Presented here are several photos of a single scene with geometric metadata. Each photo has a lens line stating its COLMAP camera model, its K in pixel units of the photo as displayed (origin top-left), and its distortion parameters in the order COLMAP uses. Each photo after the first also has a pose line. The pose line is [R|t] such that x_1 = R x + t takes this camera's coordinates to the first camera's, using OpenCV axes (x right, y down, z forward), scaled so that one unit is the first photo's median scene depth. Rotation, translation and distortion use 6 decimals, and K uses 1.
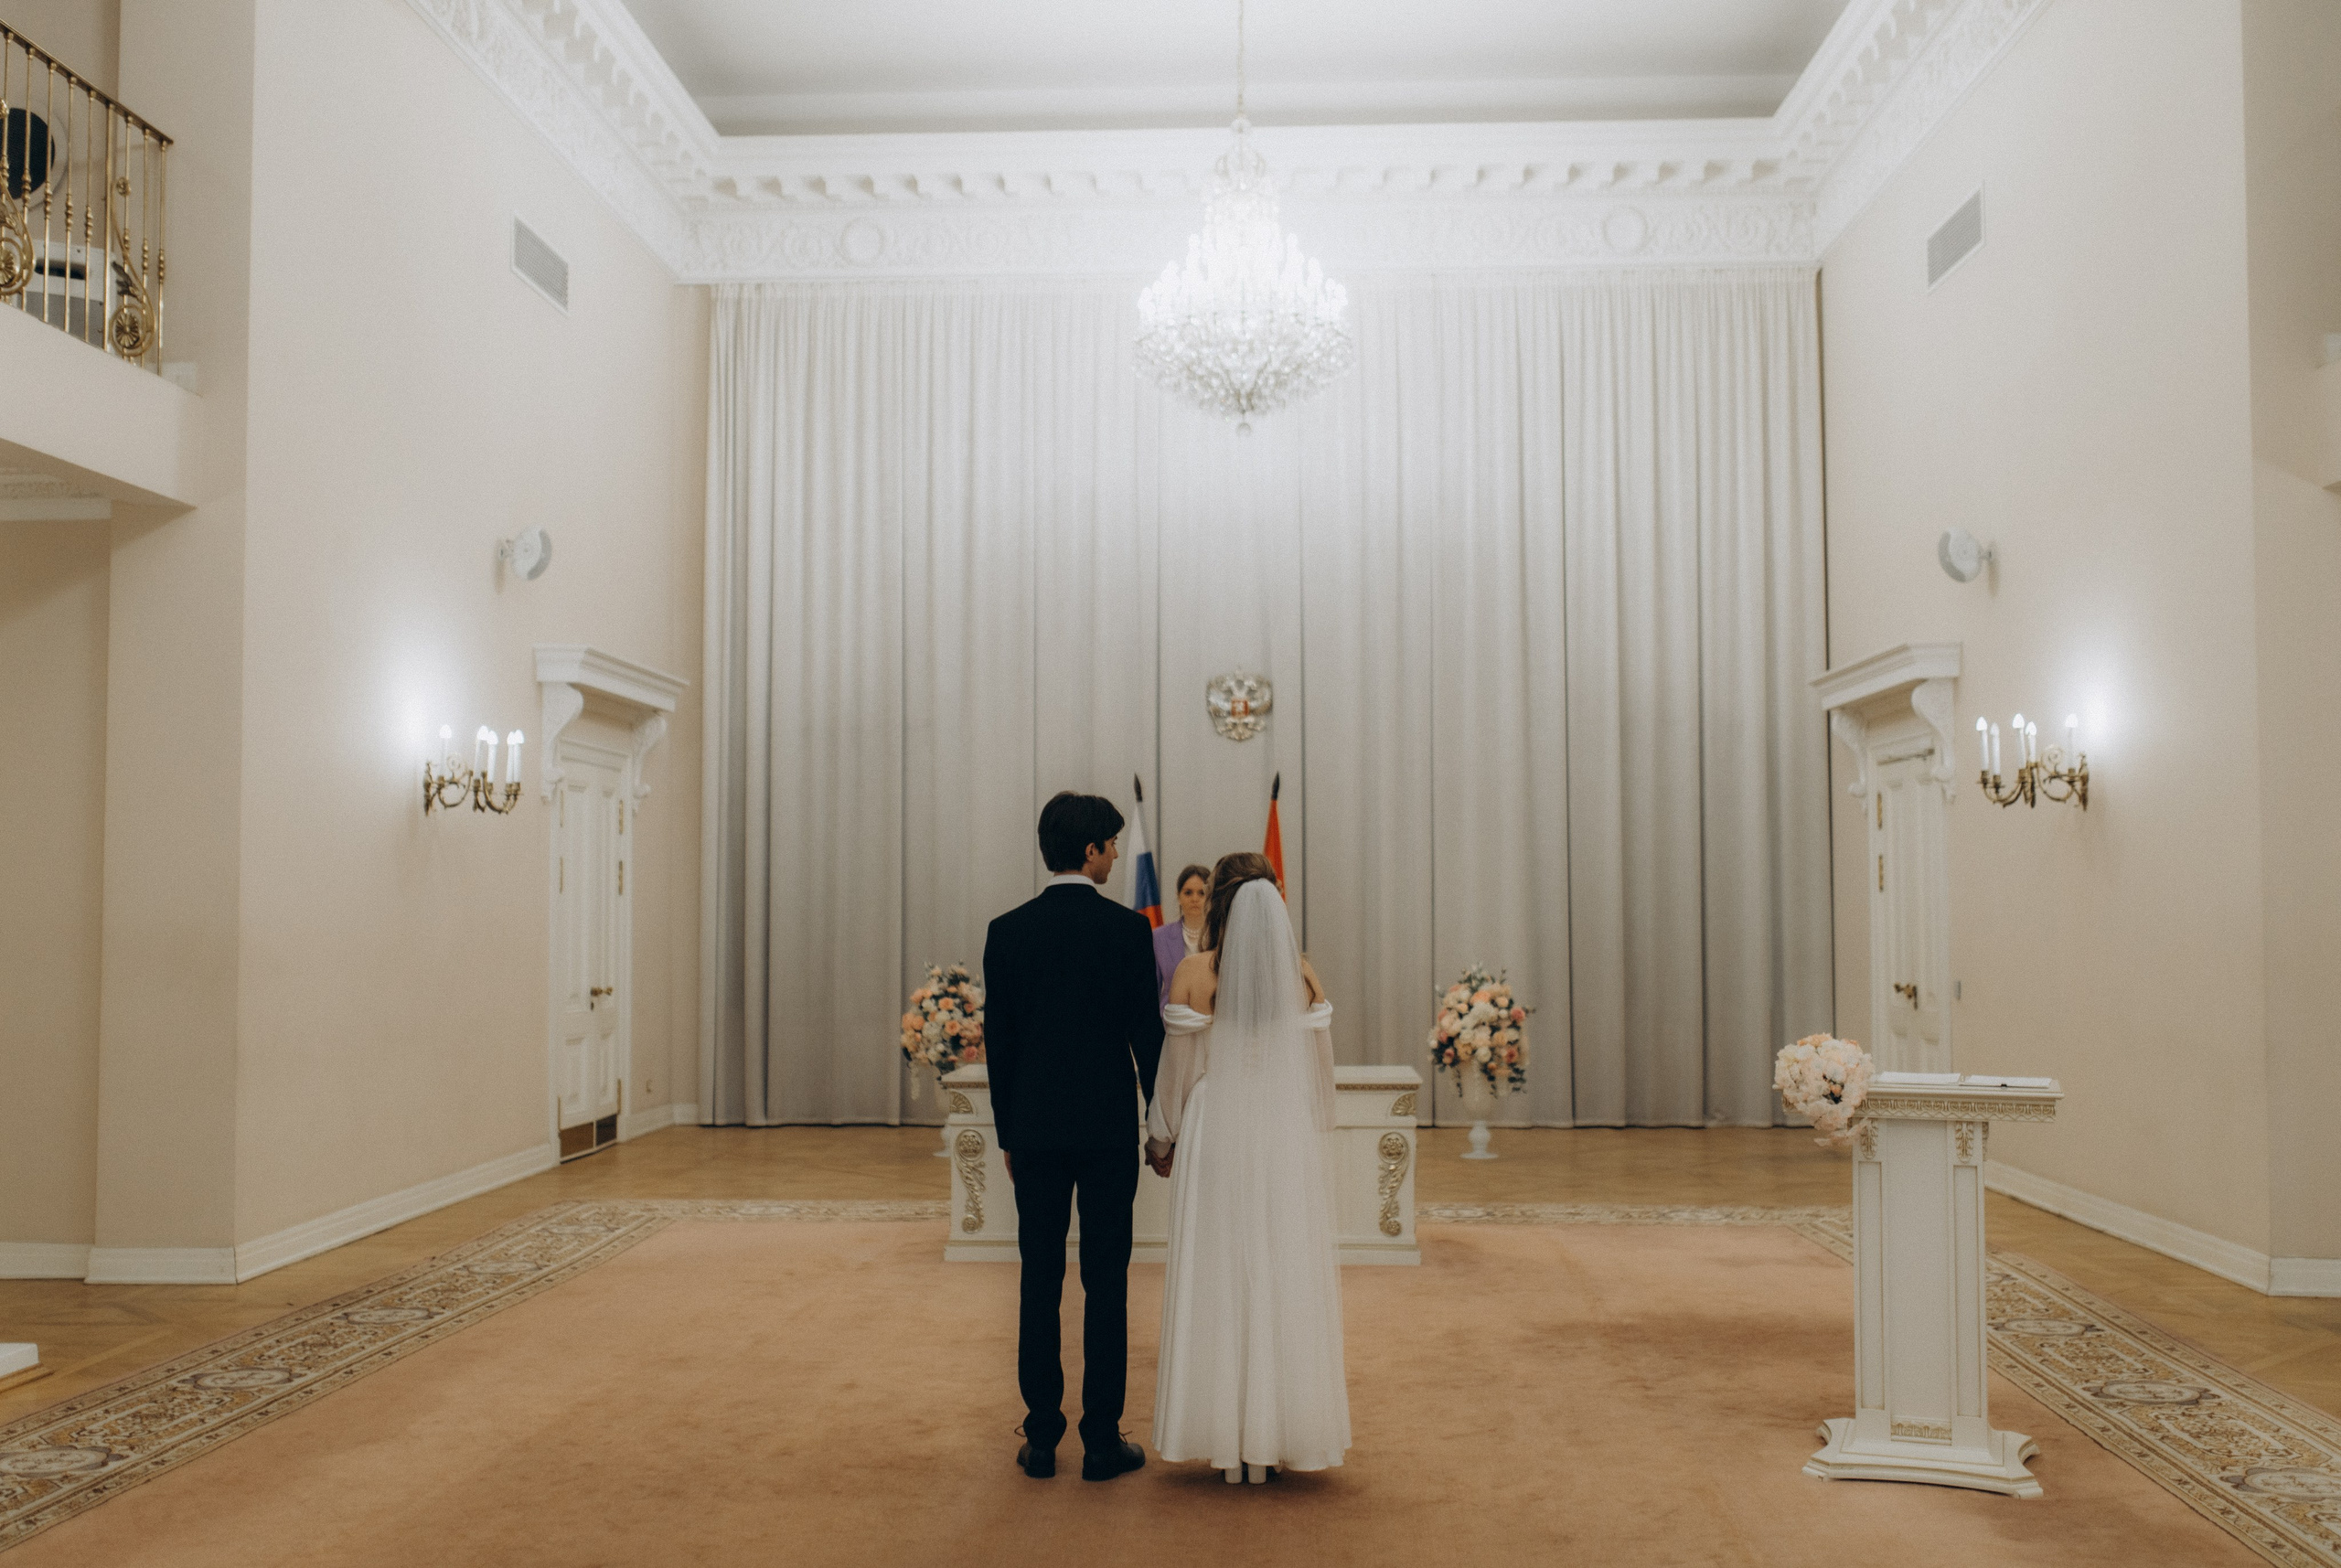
lens RADIAL K [[2343.5, 0, 1170.5], [0, 2343.5, 784.0], [0, 0, 1]] dist [-0.001693, 0.004679]
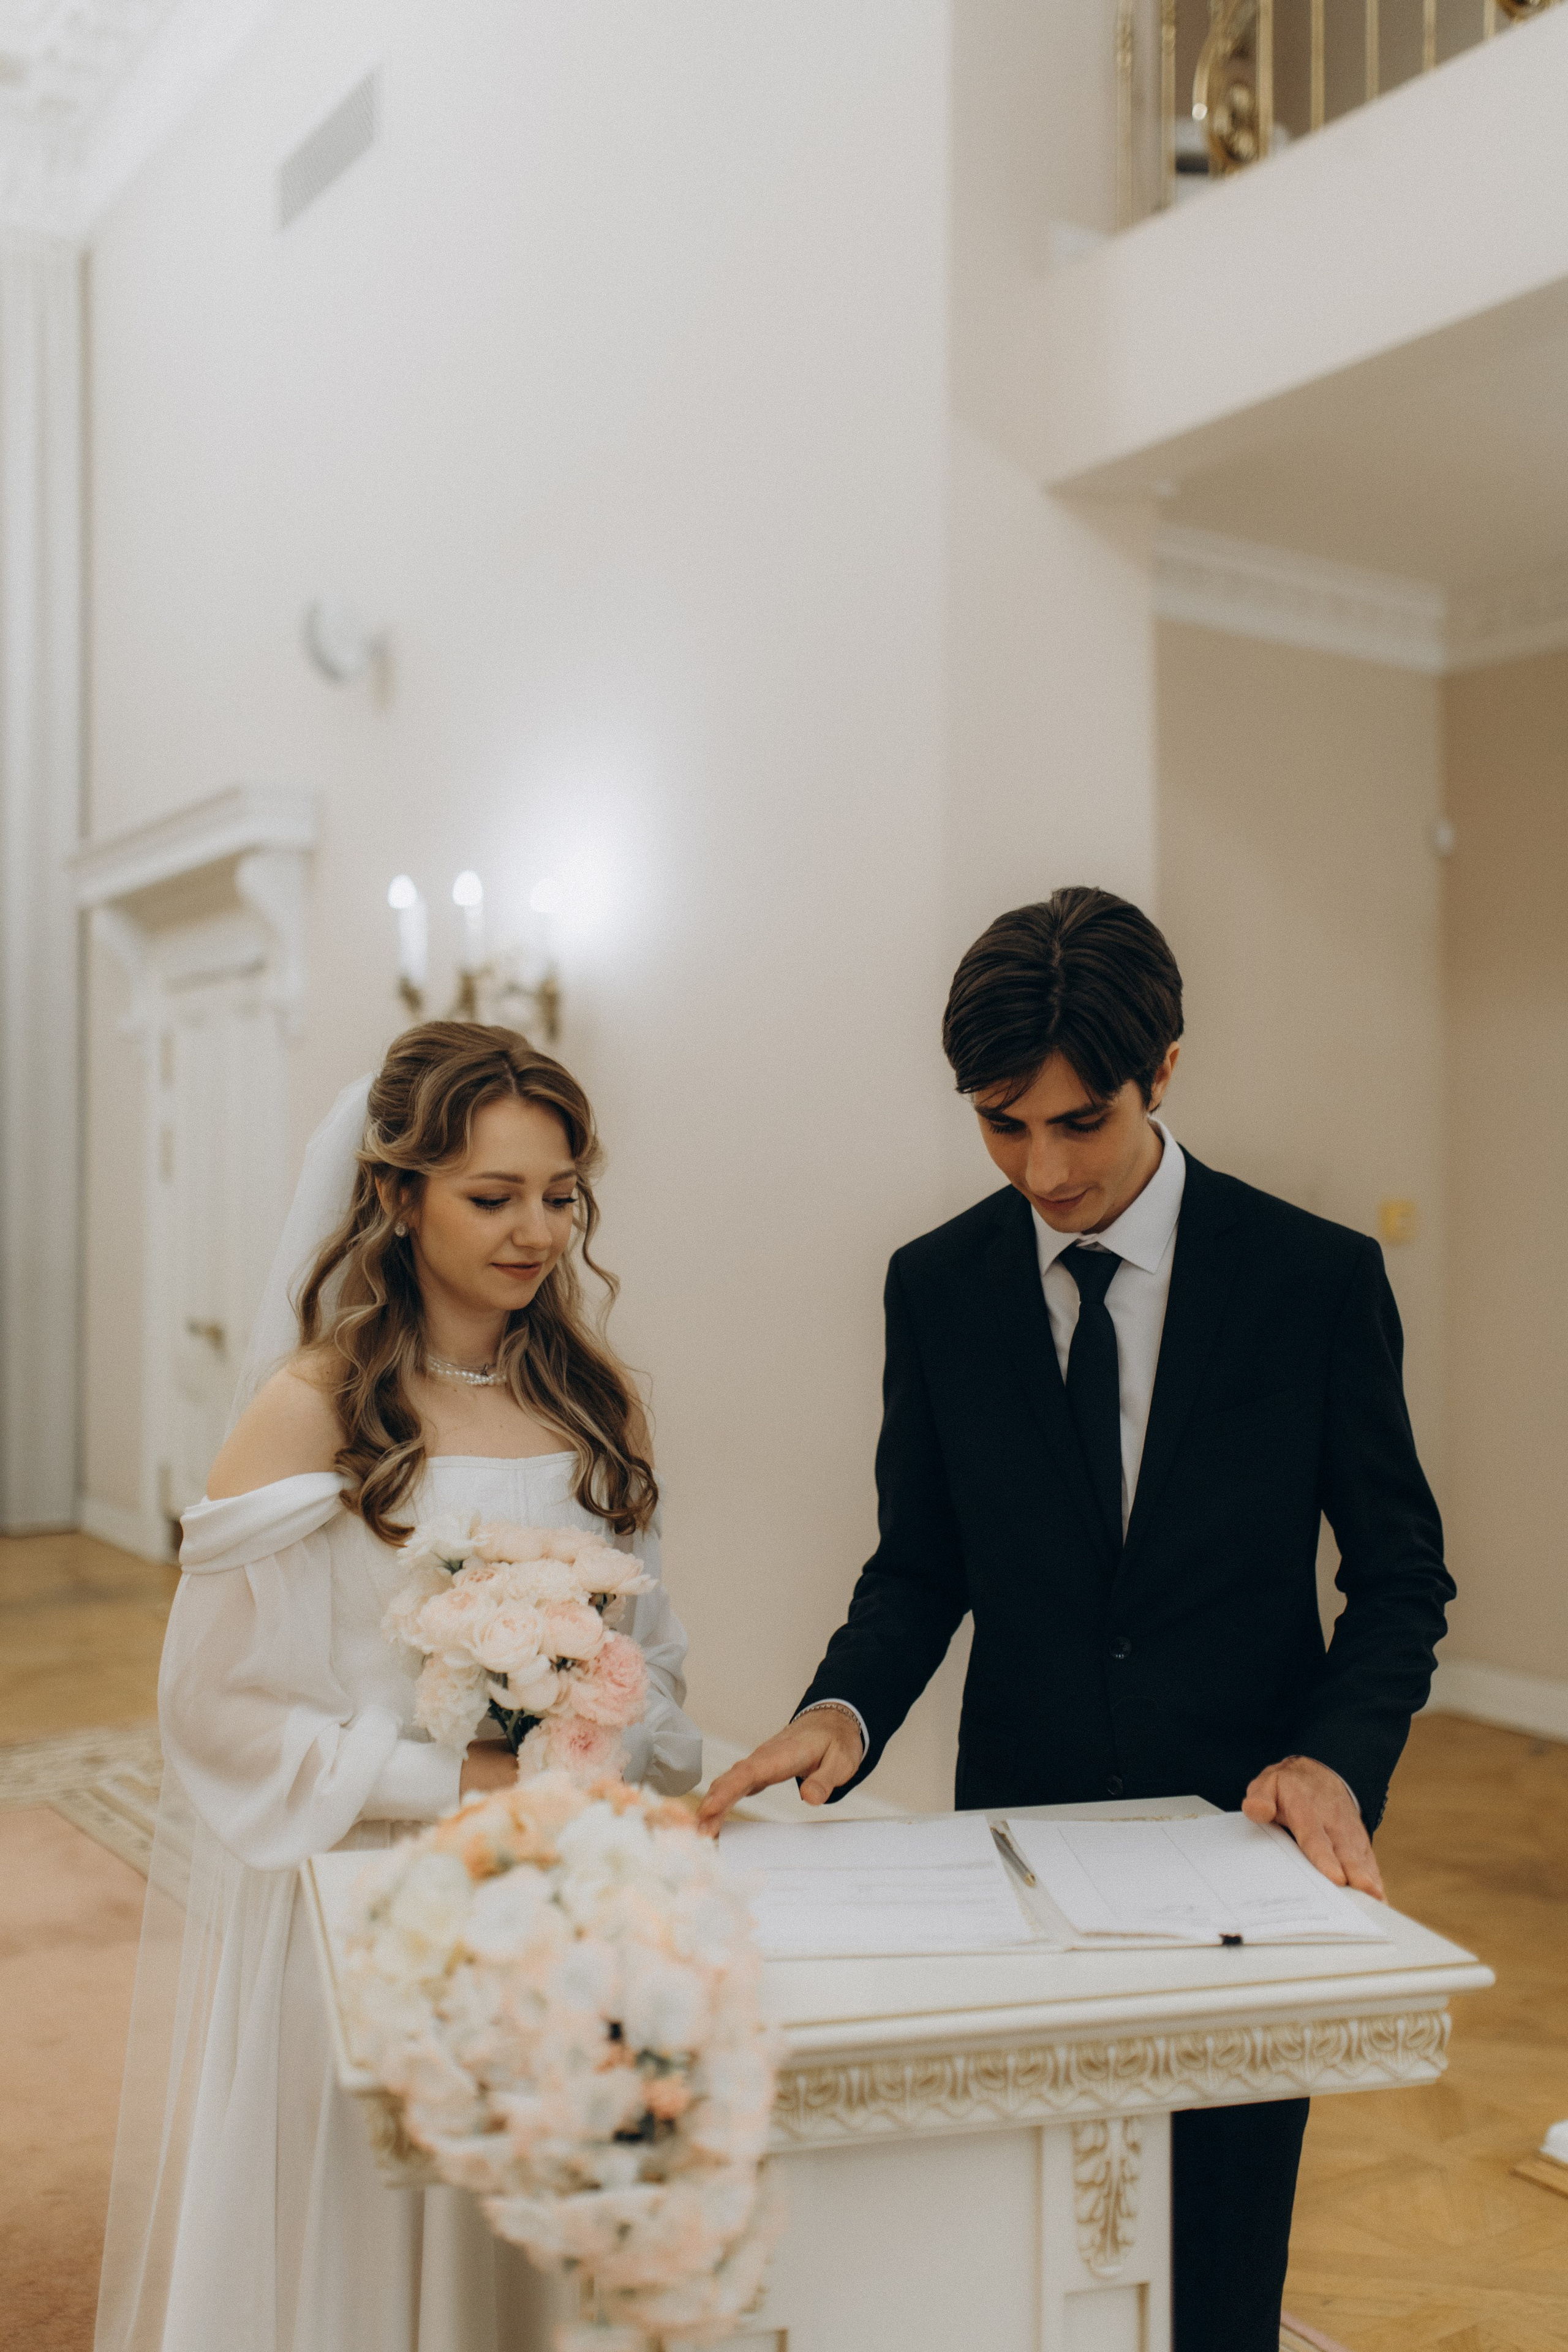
lens RADIAL K [[2354.7, 0, 808.1], [0, 2354.7, 1216.3], [0, 0, 1]] dist [-0.001693, 0.004679]
pose [[0.823362, 0.006915, 0.567474, 0.082270], [-0.039051, 0.998246, 0.044496, 0.020762], [-0.566171, -0.058796, 0.822188, 0.384181]]
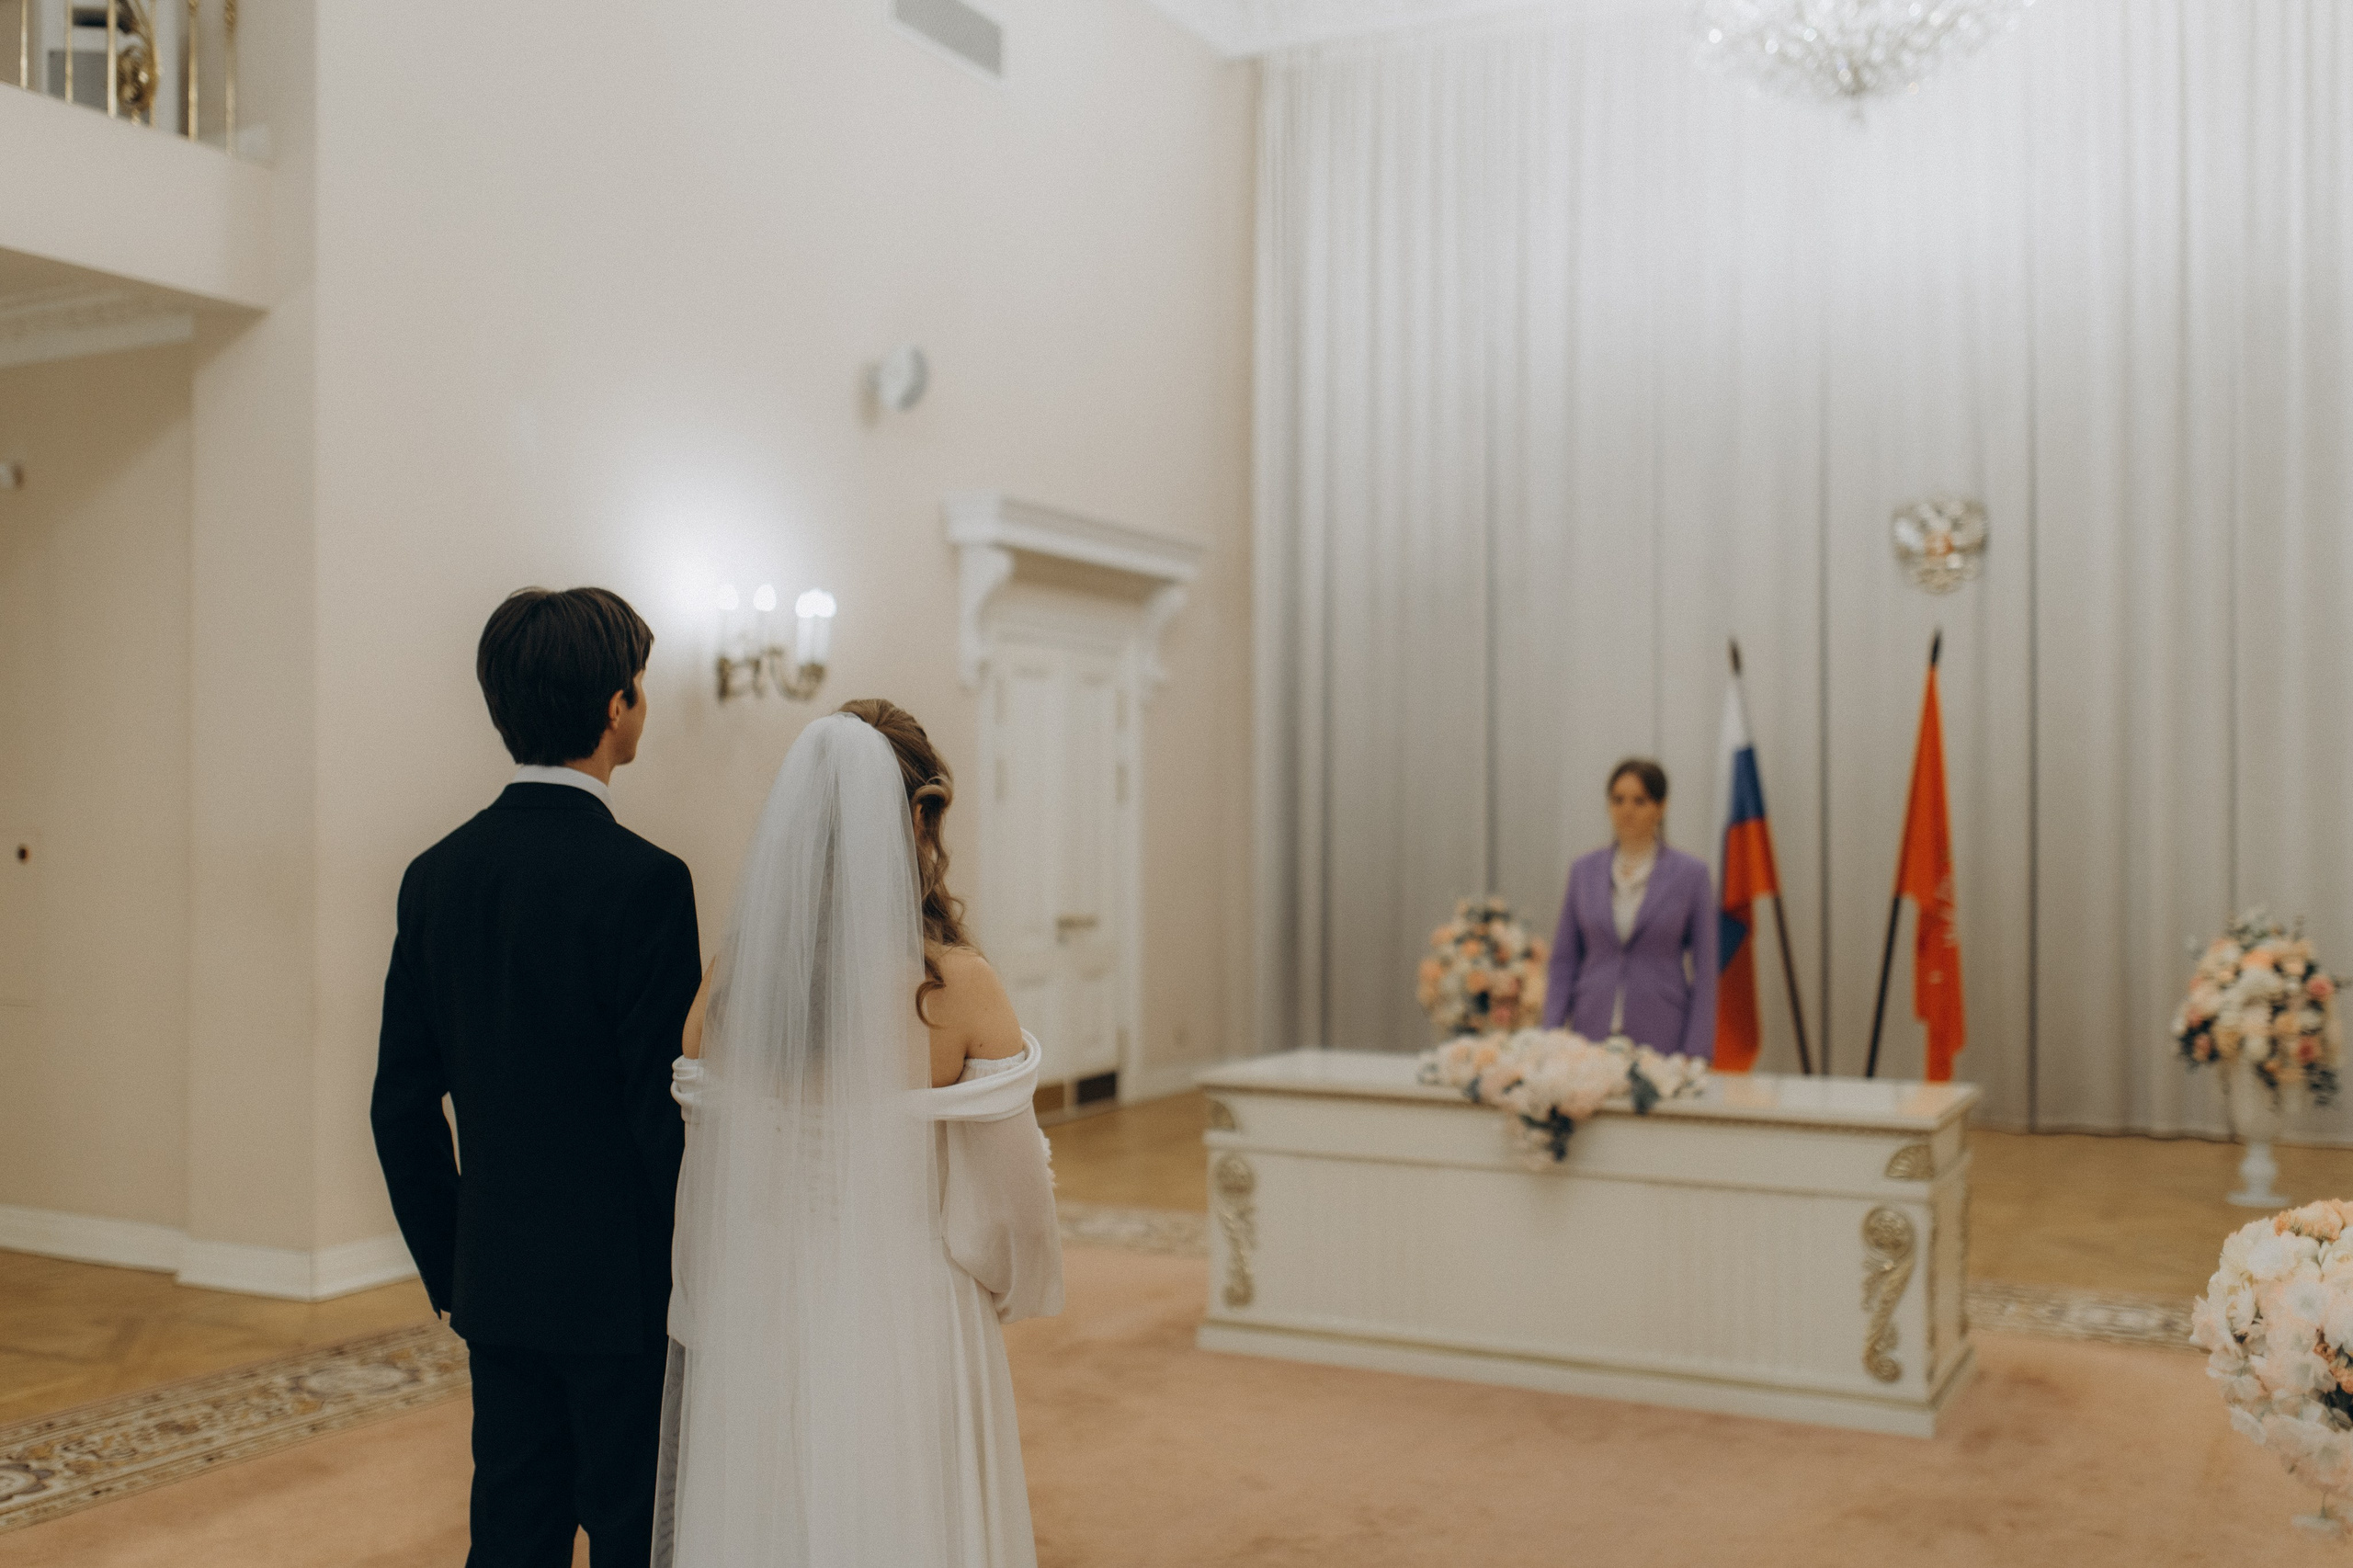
lens RADIAL K [[2291.1, 0, 1176.5], [0, 2291.1, 784.0], [0, 0, 1]] dist [-0.002144, 0.014631]
pose [[0.909527, -0.003972, -0.415626, 0.124320], [0.019754, 0.999237, 0.033681, 0.014355], [0.415175, -0.038844, 0.908912, 0.294740]]
